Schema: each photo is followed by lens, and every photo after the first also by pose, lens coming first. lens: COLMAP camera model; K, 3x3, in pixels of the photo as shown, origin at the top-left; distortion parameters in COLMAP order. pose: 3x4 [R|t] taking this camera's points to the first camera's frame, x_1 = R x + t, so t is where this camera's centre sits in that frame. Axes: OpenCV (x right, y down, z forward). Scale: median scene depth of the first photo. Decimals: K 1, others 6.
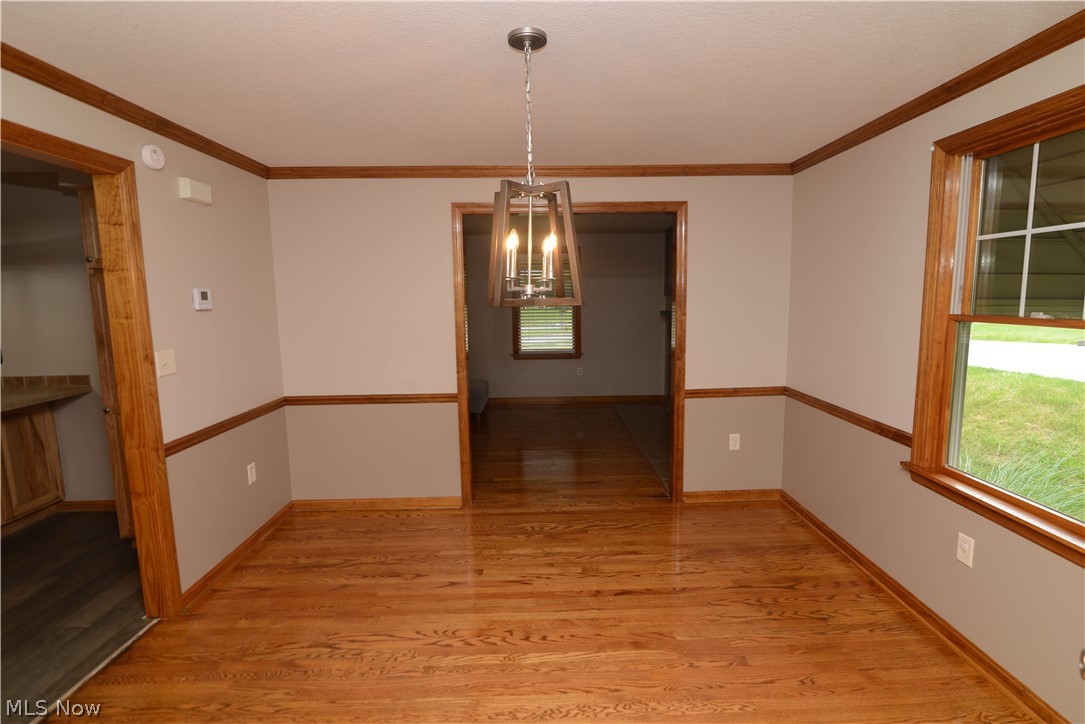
lens RADIAL K [[509.1, 0, 559.2], [0, 509.1, 356.2], [0, 0, 1]] dist [-0.020377, -0.000712]
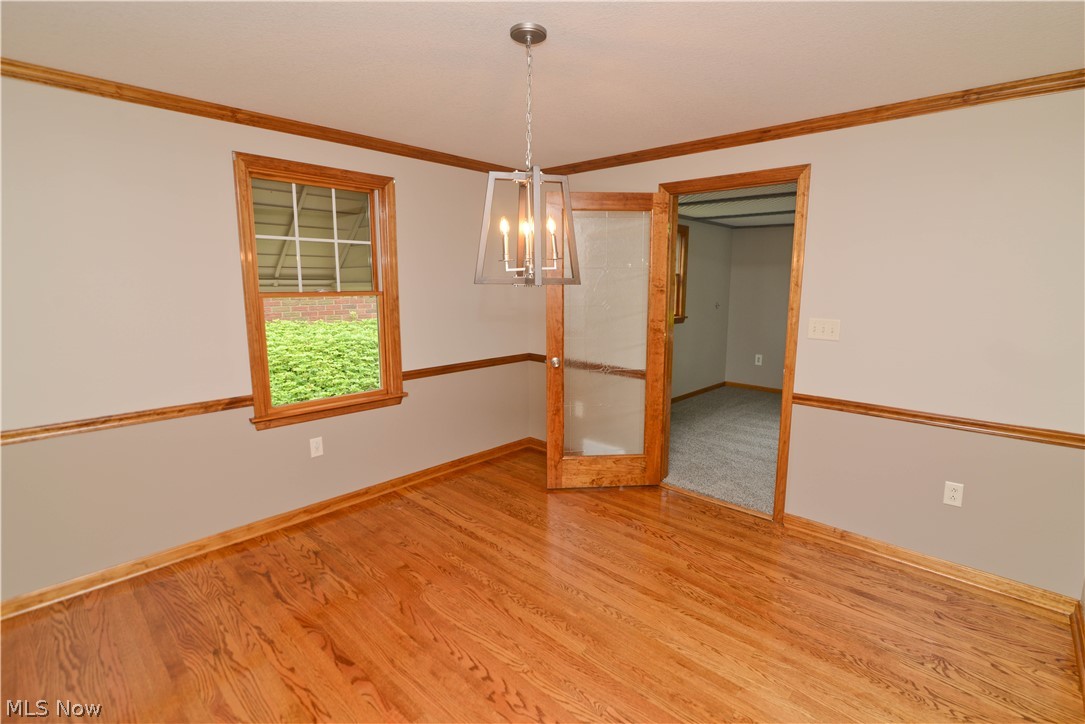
lens RADIAL K [[509.1, 0, 559.2], [0, 509.1, 356.2], [0, 0, 1]] dist [-0.020377, -0.000712]
pose [[-0.723834, -0.091588, 0.683869, -0.695691], [0.087415, 0.970991, 0.222565, -0.146172], [-0.684415, 0.220880, -0.694830, 1.416581]]
